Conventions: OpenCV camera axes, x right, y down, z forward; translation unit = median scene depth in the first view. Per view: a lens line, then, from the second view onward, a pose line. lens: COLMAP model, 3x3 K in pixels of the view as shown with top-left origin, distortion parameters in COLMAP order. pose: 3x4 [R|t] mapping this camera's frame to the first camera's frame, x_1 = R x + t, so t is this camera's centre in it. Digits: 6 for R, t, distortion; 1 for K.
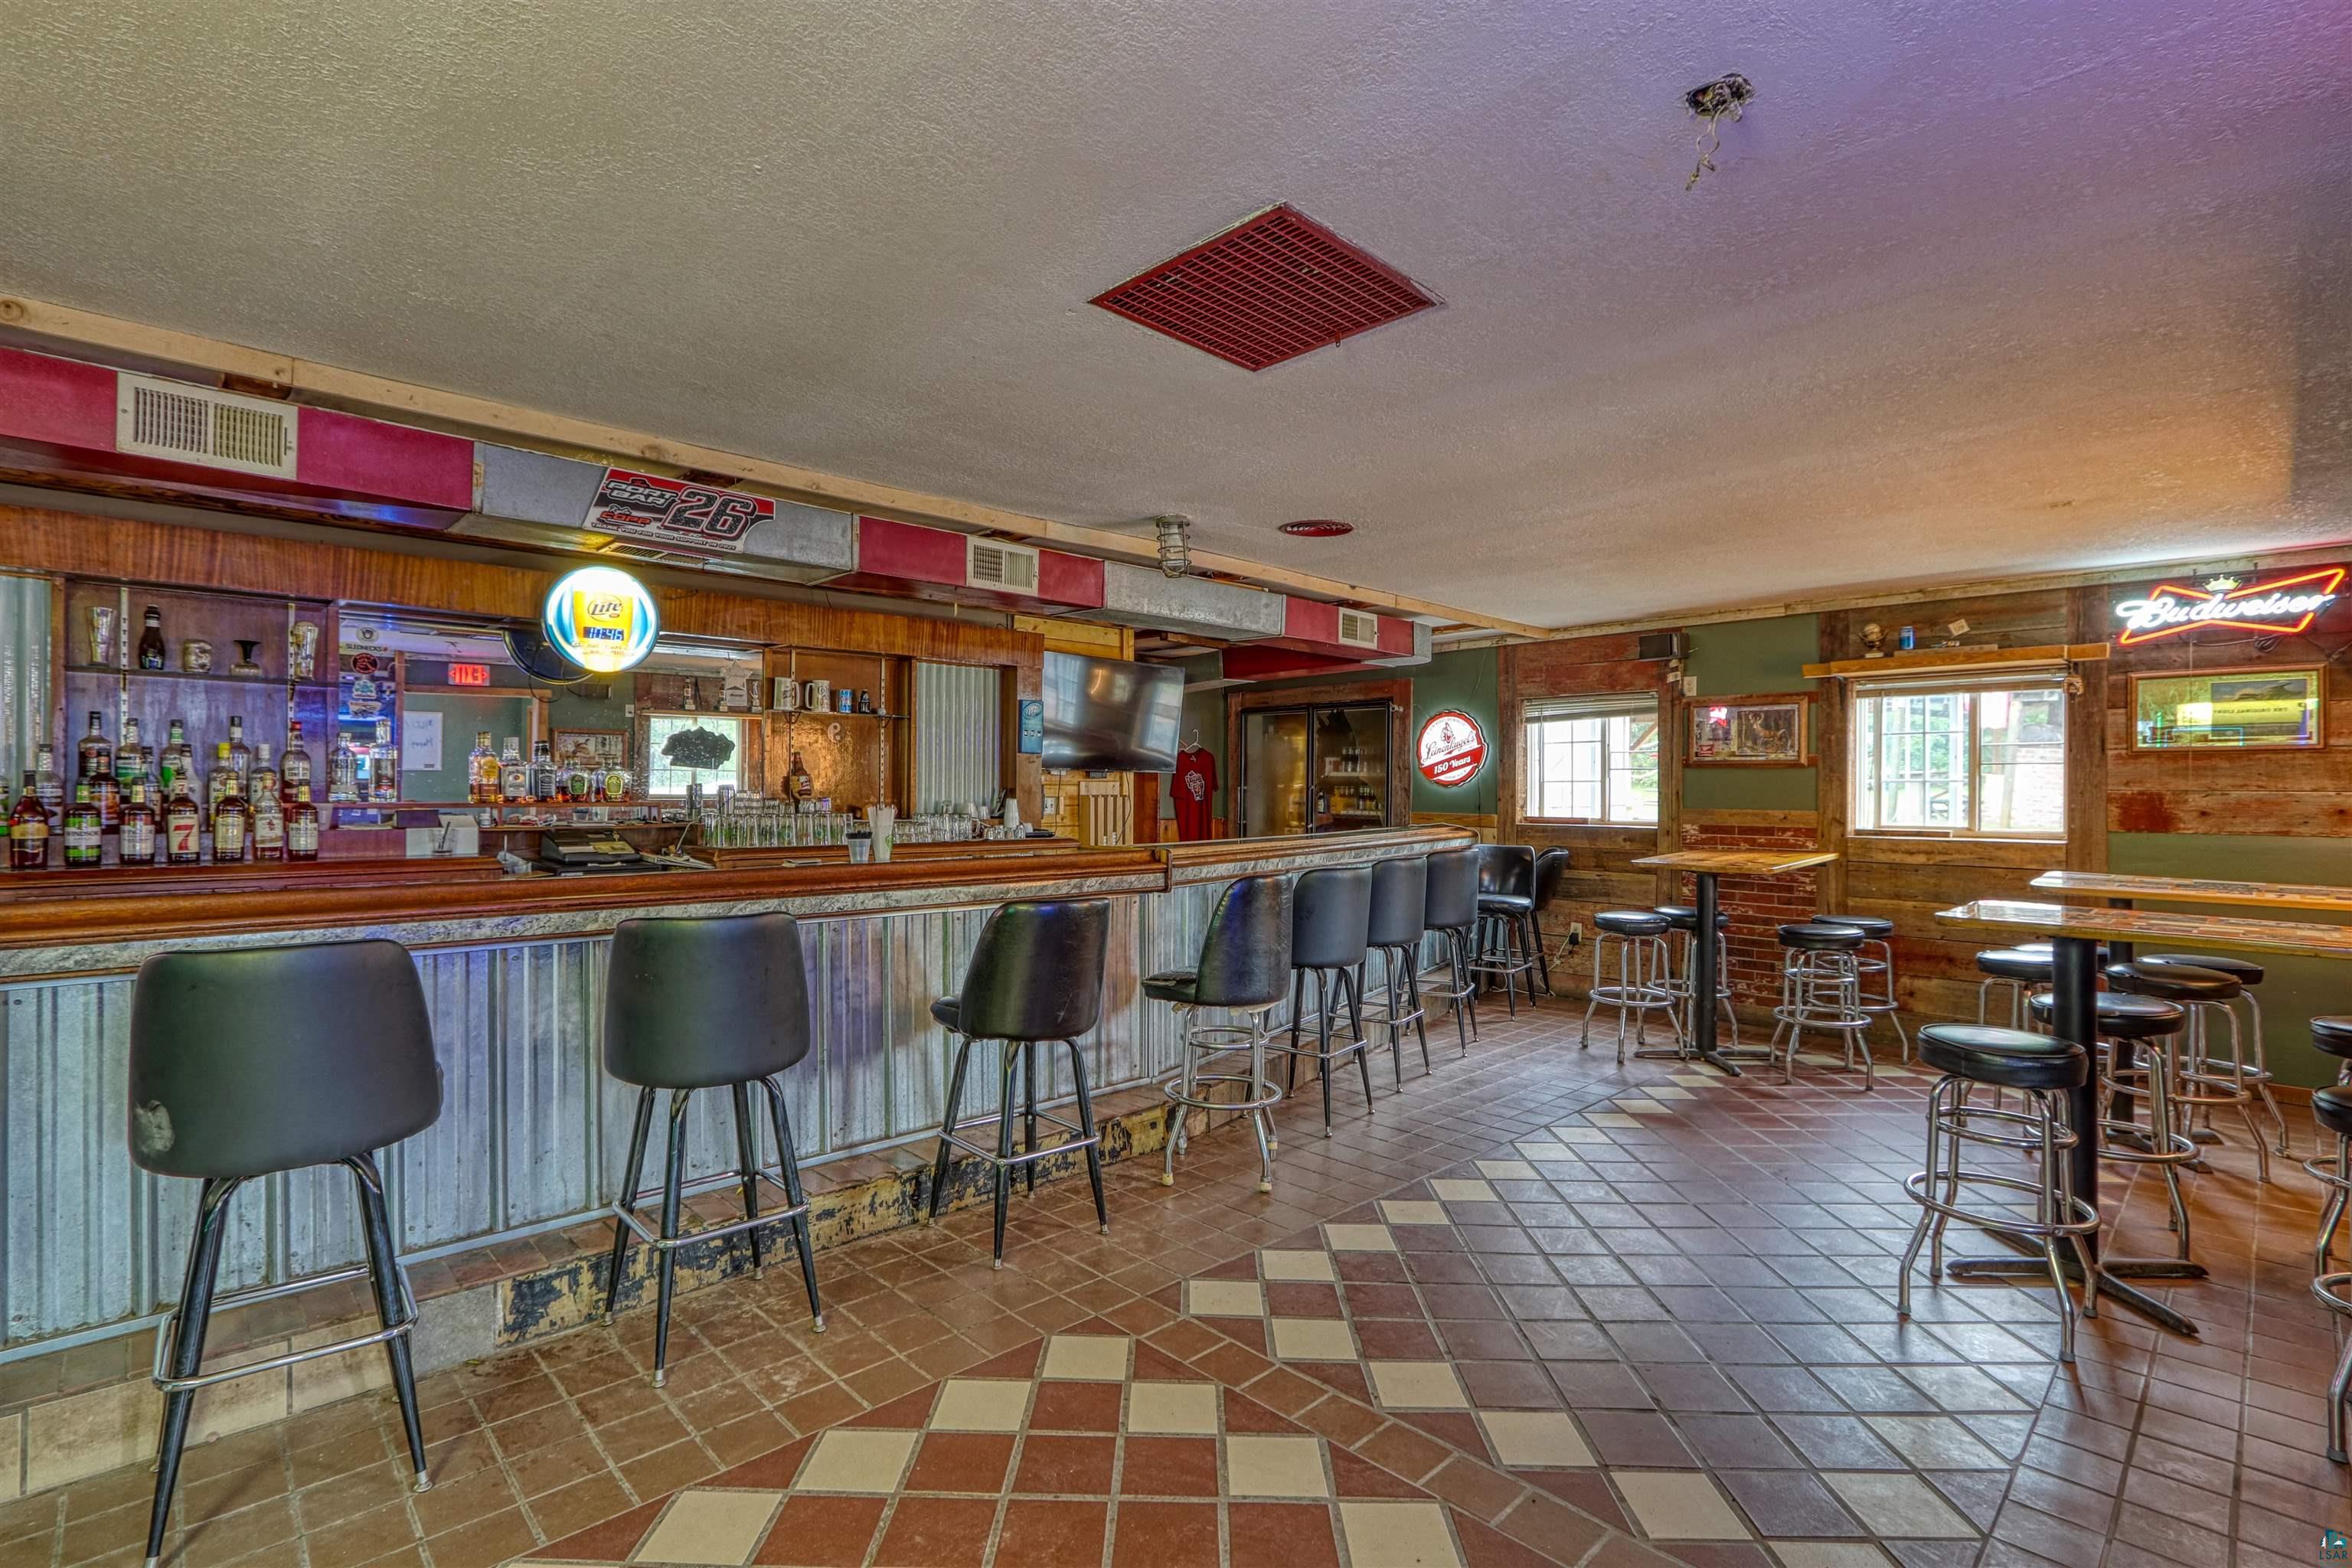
lens RADIAL K [[1089.1, 0, 1164.4], [0, 1089.1, 791.7], [0, 0, 1]] dist [-0.013938, 0.000867]
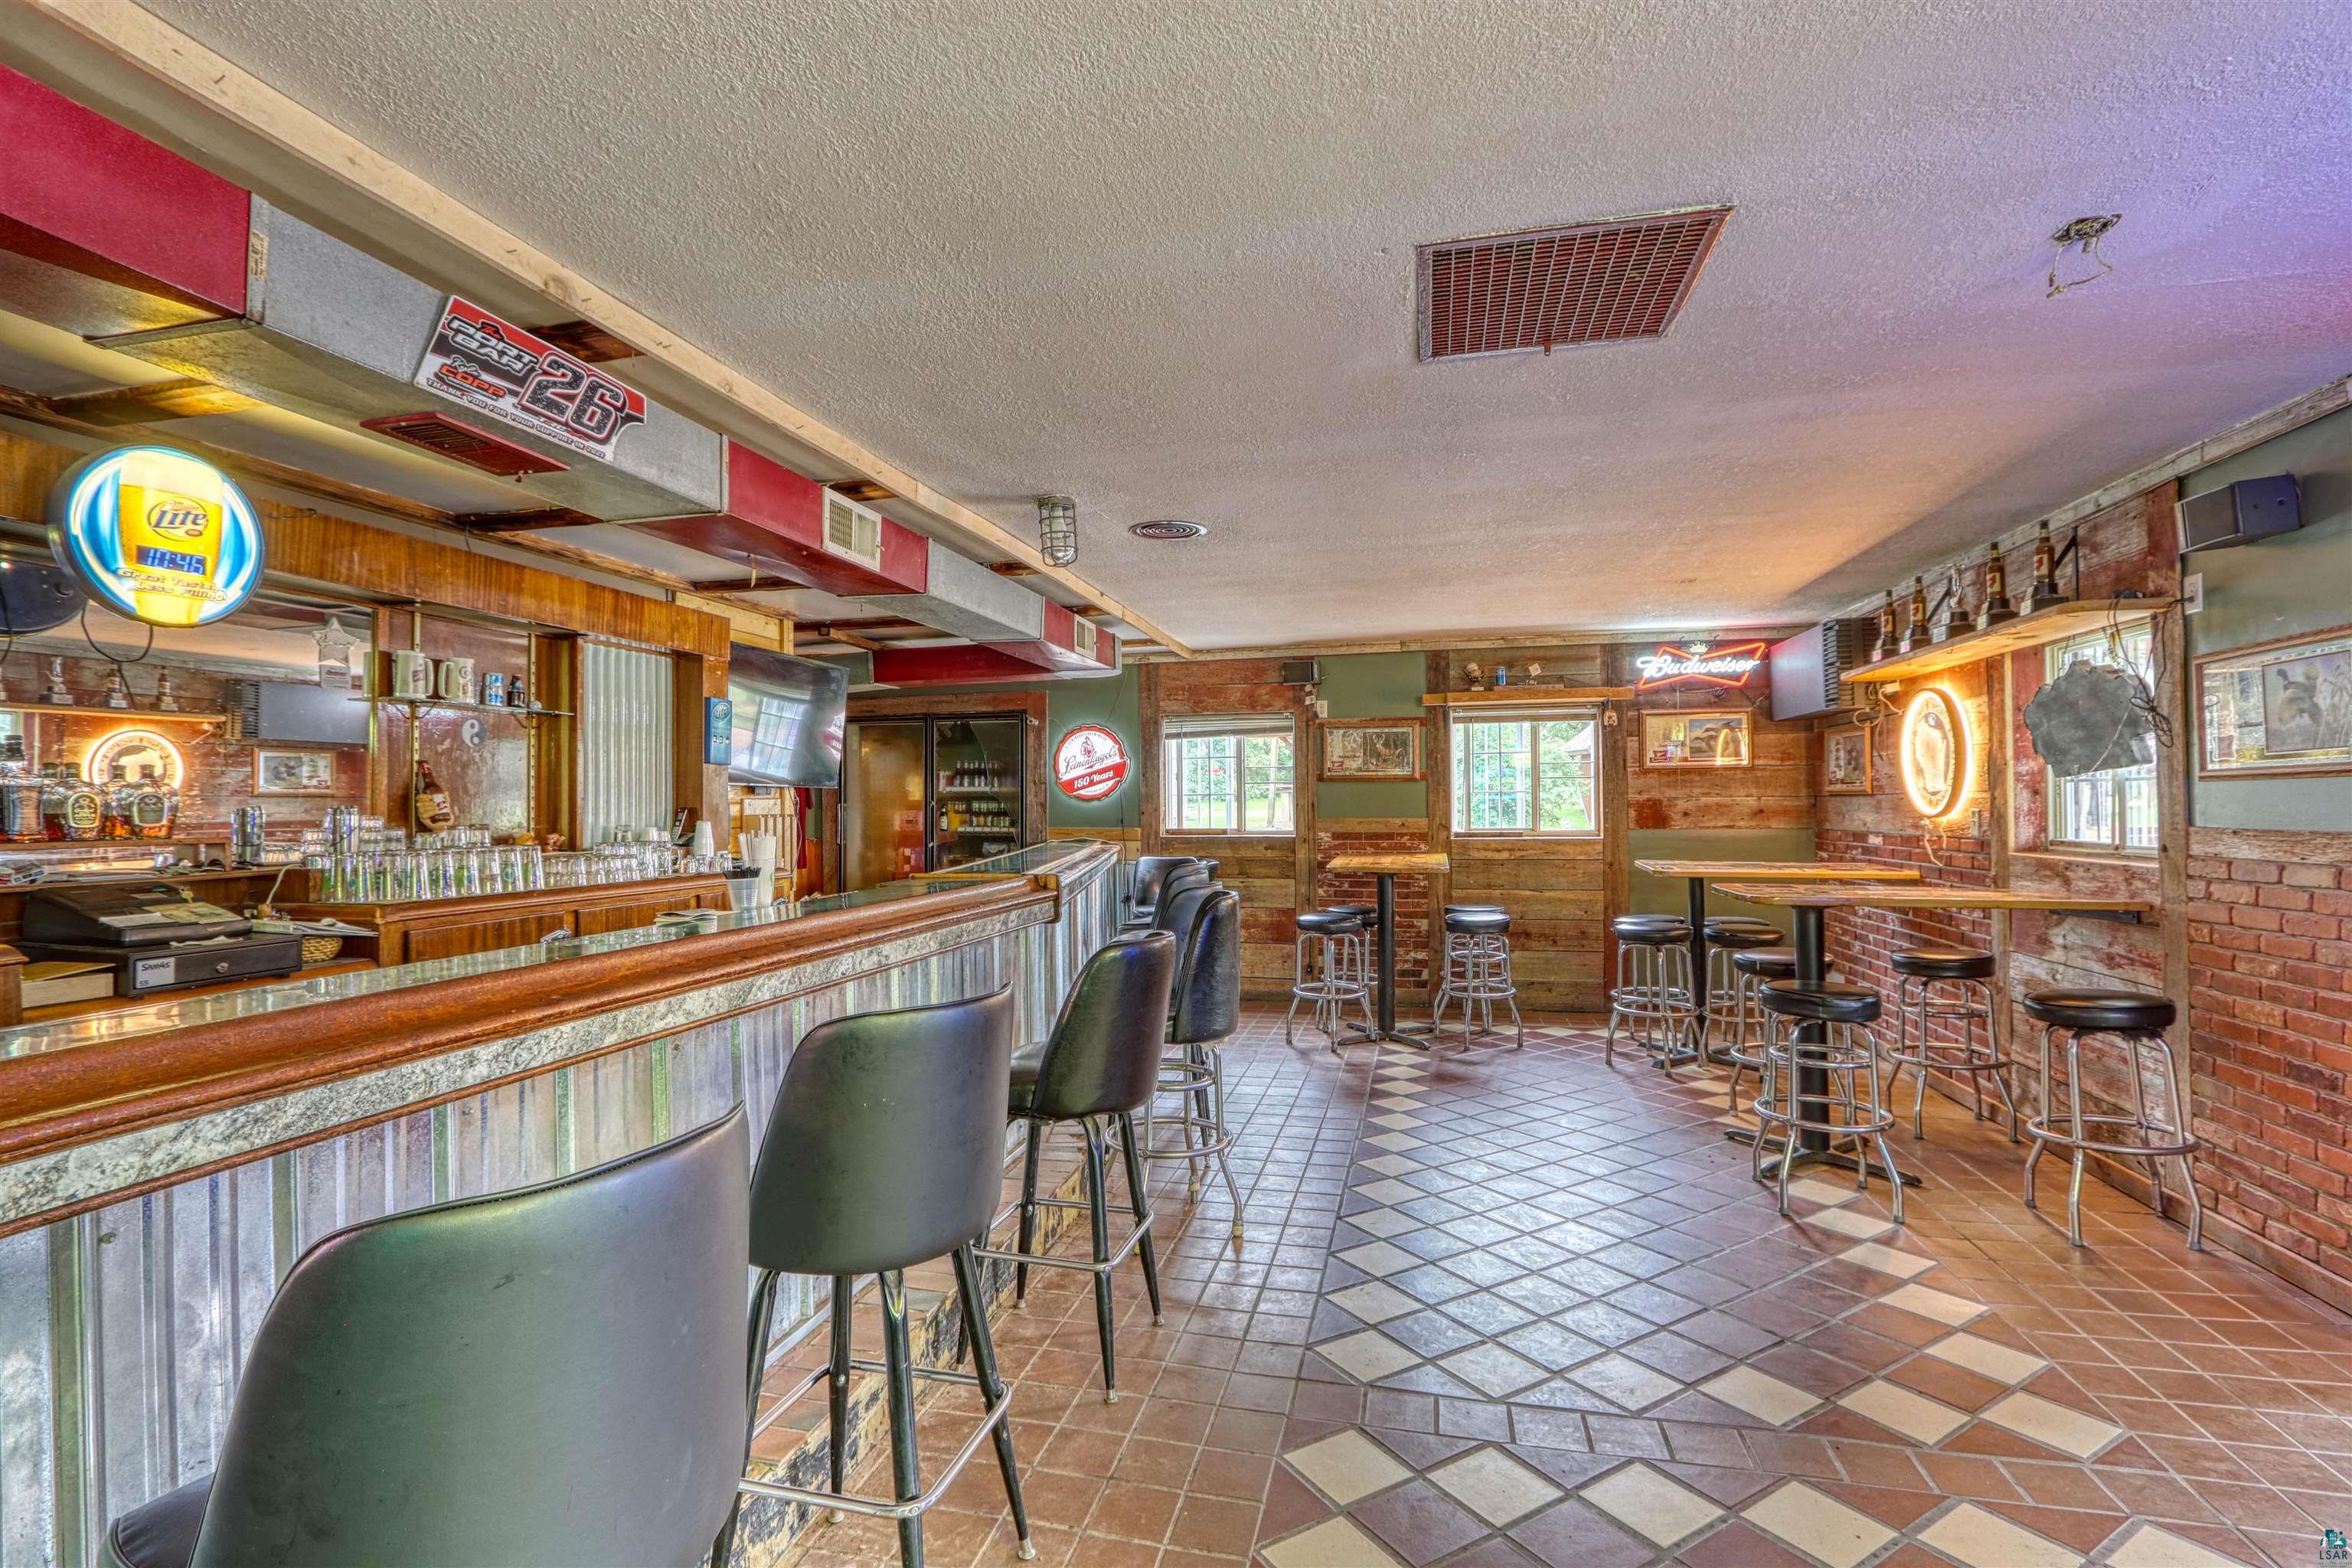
lens RADIAL K [[1089.1, 0, 1164.4], [0, 1089.1, 791.7], [0, 0, 1]] dist [-0.013938, 0.000867]
pose [[0.845828, -0.005687, 0.533425, -0.288350], [0.013546, 0.999850, -0.010820, -0.001937], [-0.533283, 0.016378, 0.845778, 0.153993]]
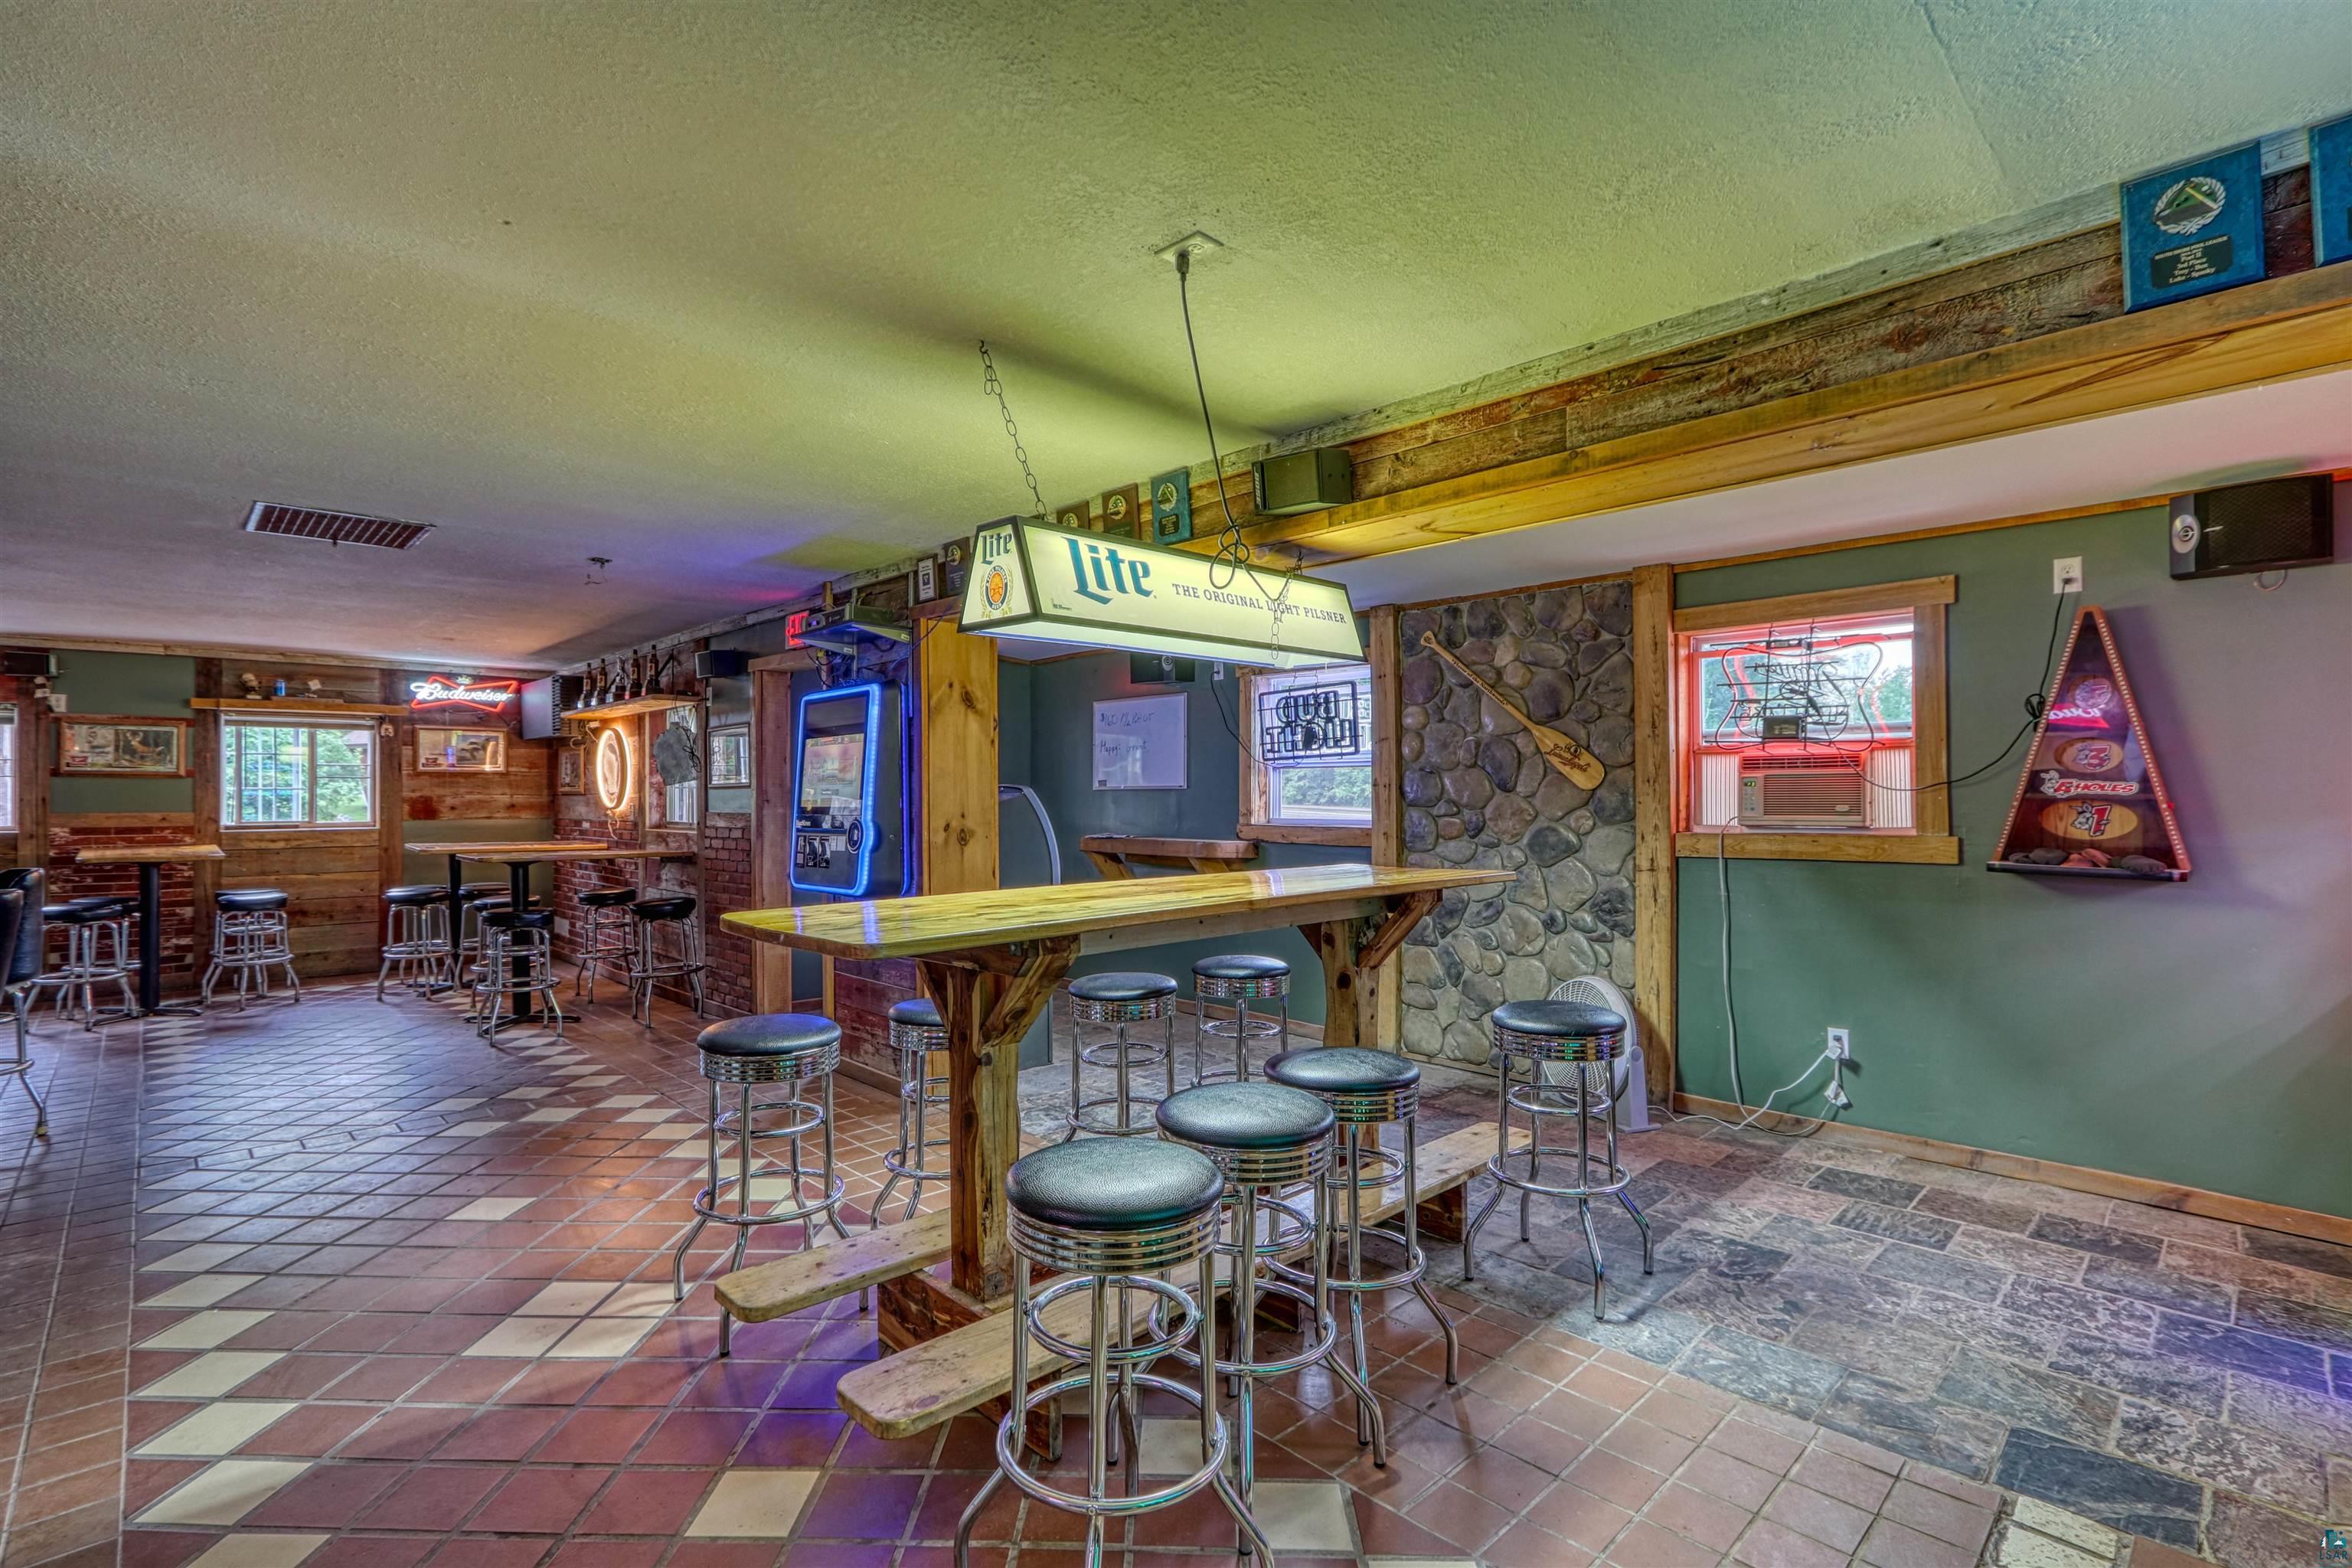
lens RADIAL K [[1089.1, 0, 1164.4], [0, 1089.1, 791.7], [0, 0, 1]] dist [-0.013938, 0.000867]
pose [[0.005739, -0.001769, 0.999982, -0.685994], [0.004338, 0.999989, 0.001744, -0.003964], [-0.999974, 0.004328, 0.005746, -0.152808]]
